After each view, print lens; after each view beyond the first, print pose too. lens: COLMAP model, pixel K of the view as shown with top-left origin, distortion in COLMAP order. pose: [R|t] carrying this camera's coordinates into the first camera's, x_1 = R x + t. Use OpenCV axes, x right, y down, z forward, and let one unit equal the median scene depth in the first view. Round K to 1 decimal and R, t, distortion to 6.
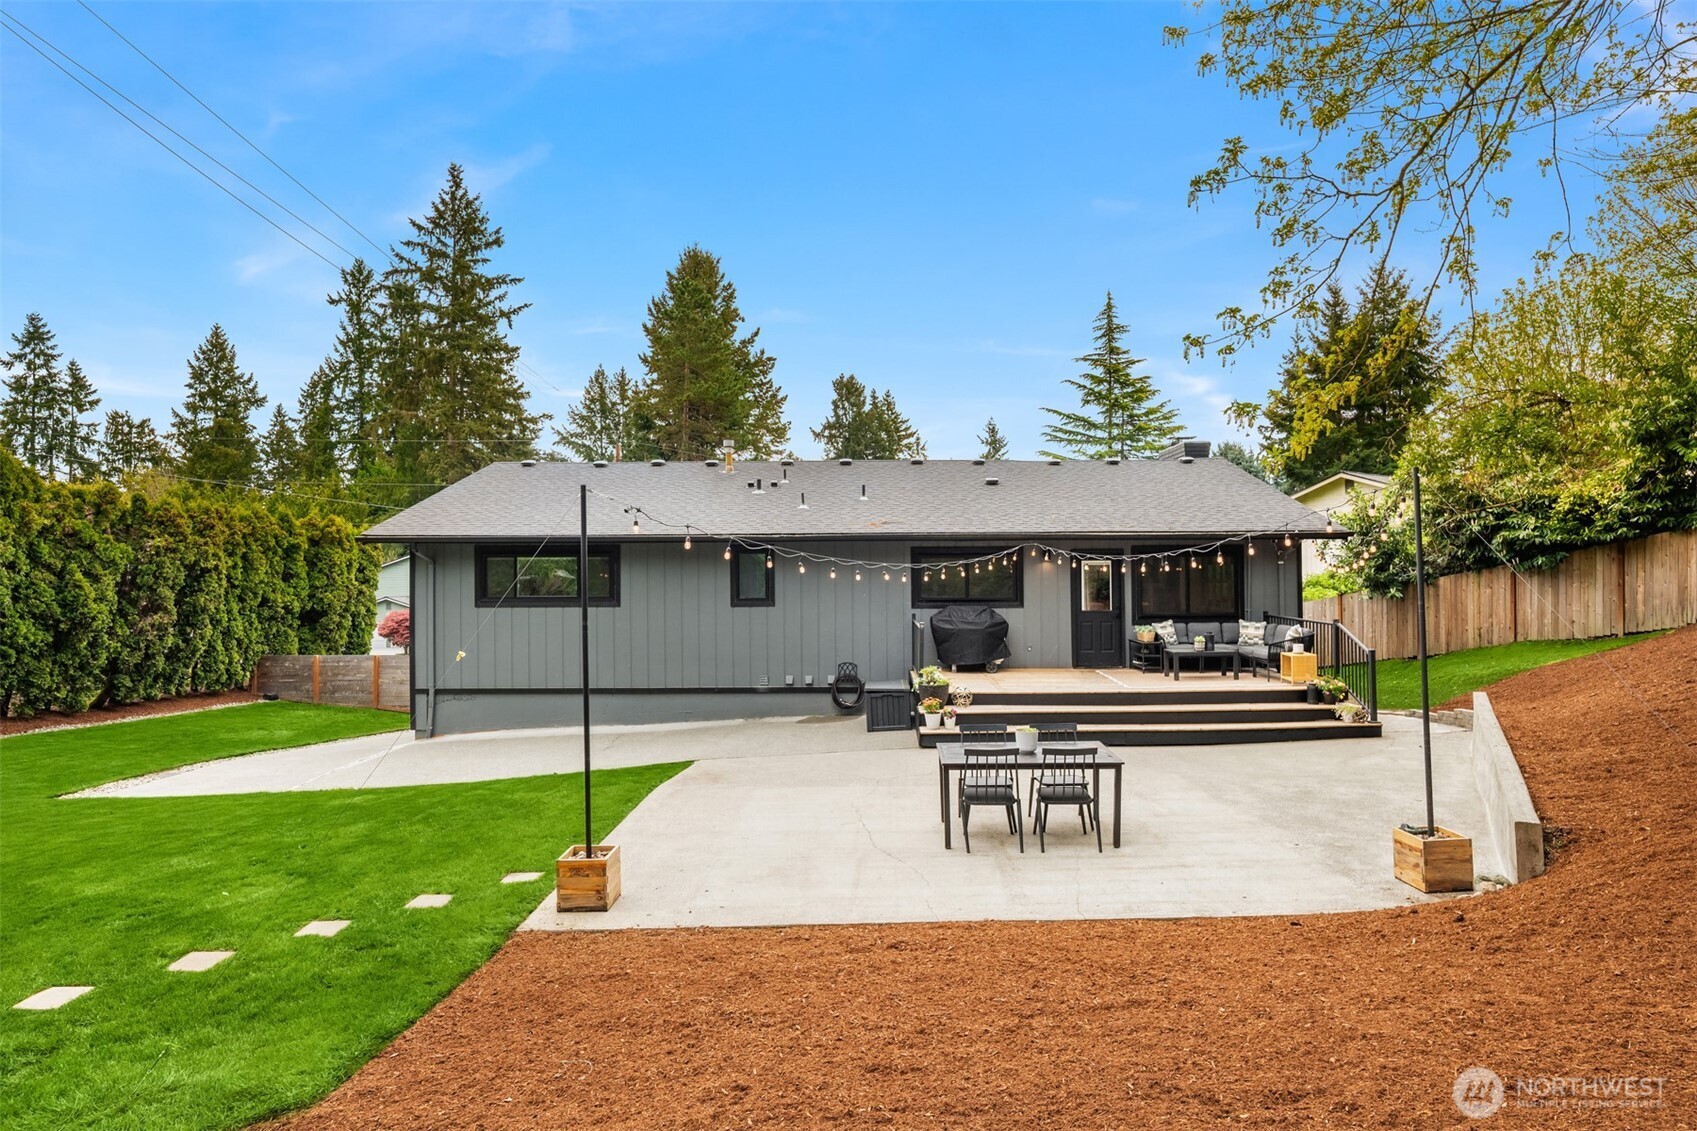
lens RADIAL K [[925.5, 0, 858.5], [0, 925.5, 567.7], [0, 0, 1]] dist [-0.000130, -0.006586]
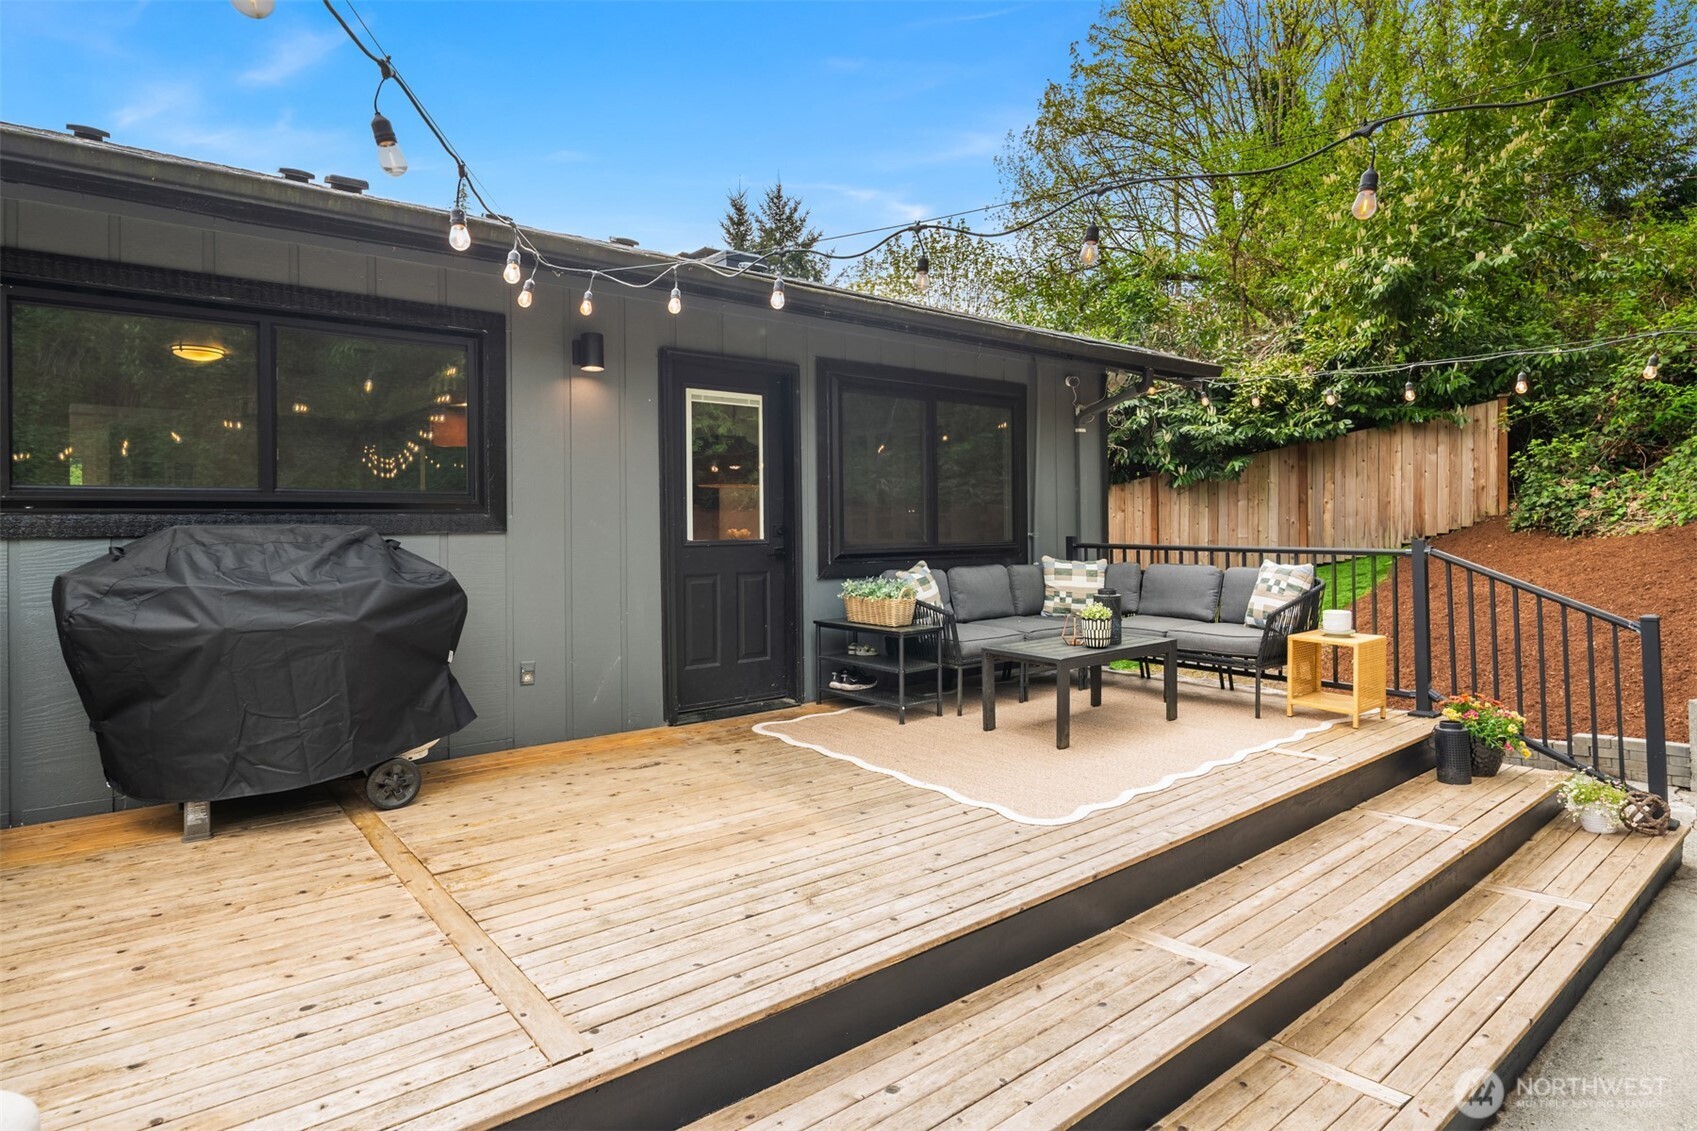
lens RADIAL K [[925.5, 0, 868.2], [0, 925.5, 530.6], [0, 0, 1]] dist [-0.000130, -0.006586]
pose [[0.762597, -0.004911, 0.646855, 0.077165], [0.003702, 0.999988, 0.003228, 0.039727], [-0.646863, -0.000068, 0.762606, 0.678890]]
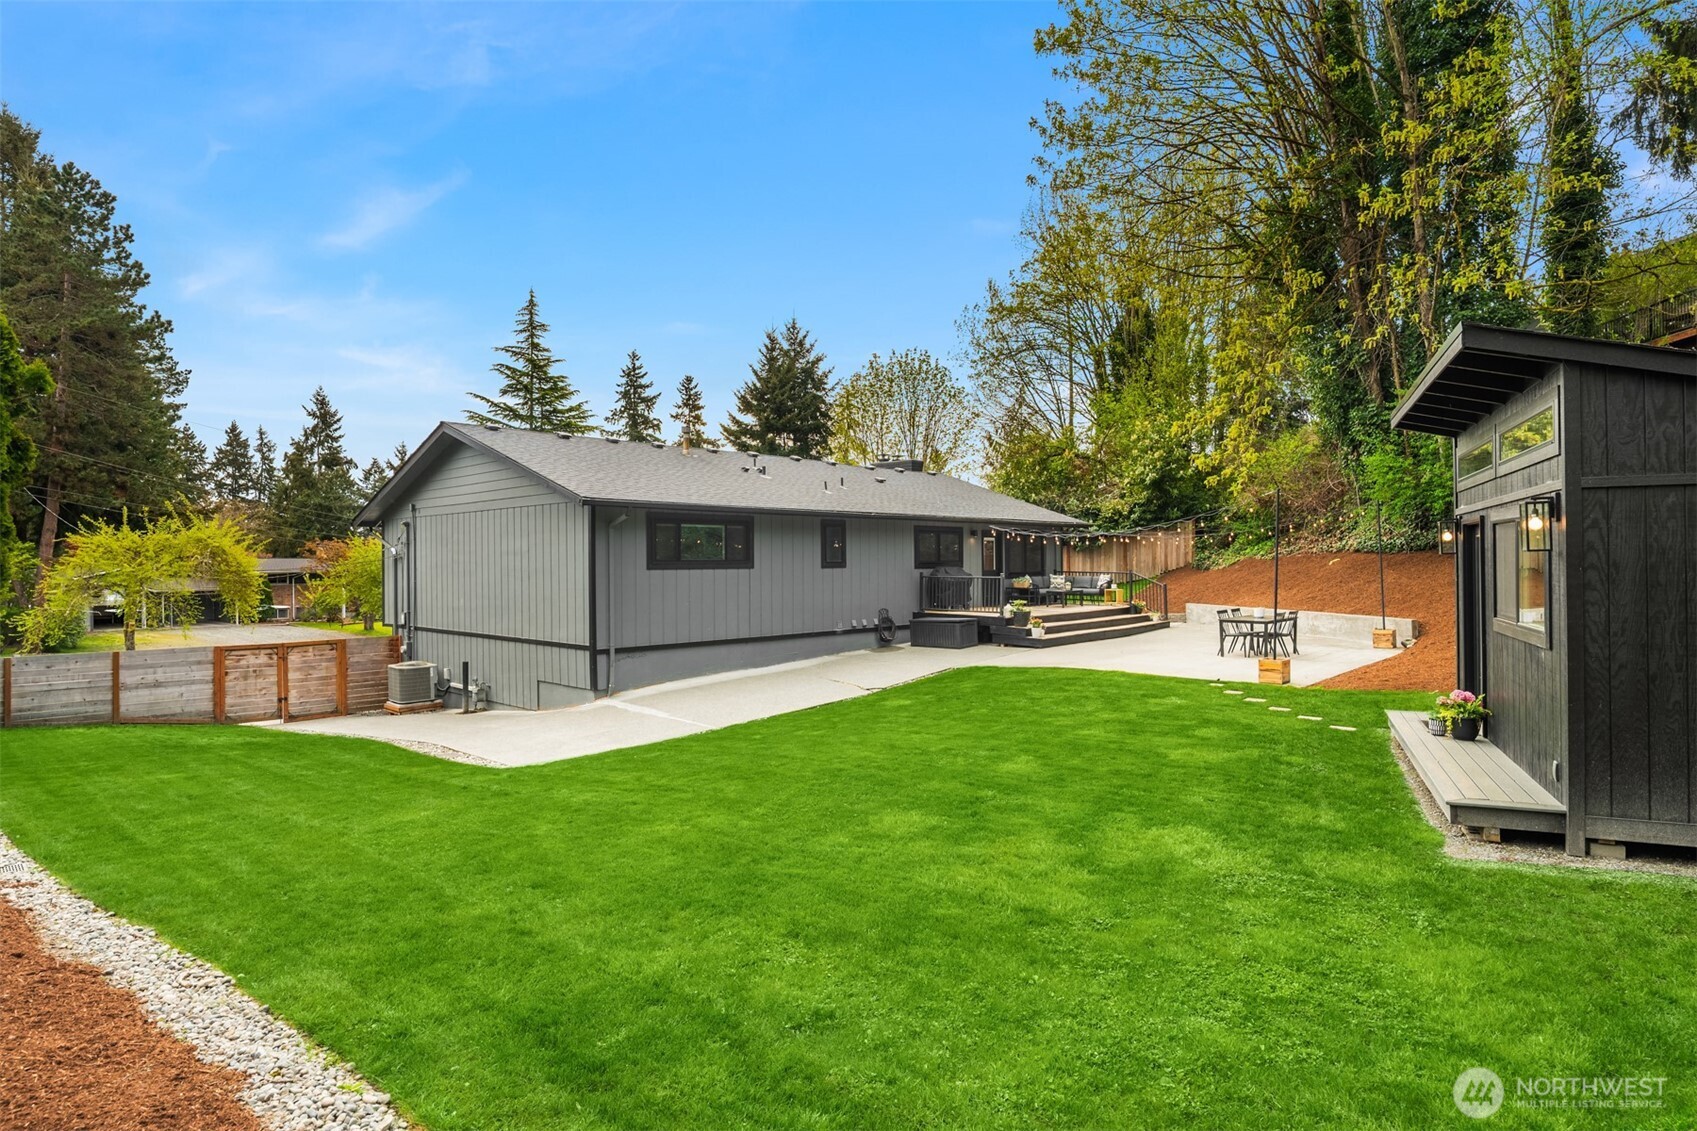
lens RADIAL K [[925.5, 0, 857.8], [0, 925.5, 553.2], [0, 0, 1]] dist [-0.000130, -0.006586]
pose [[0.689861, 0.008007, 0.723897, -0.978466], [-0.001955, 0.999956, -0.009197, 0.031343], [-0.723939, 0.004929, 0.689847, 0.079112]]
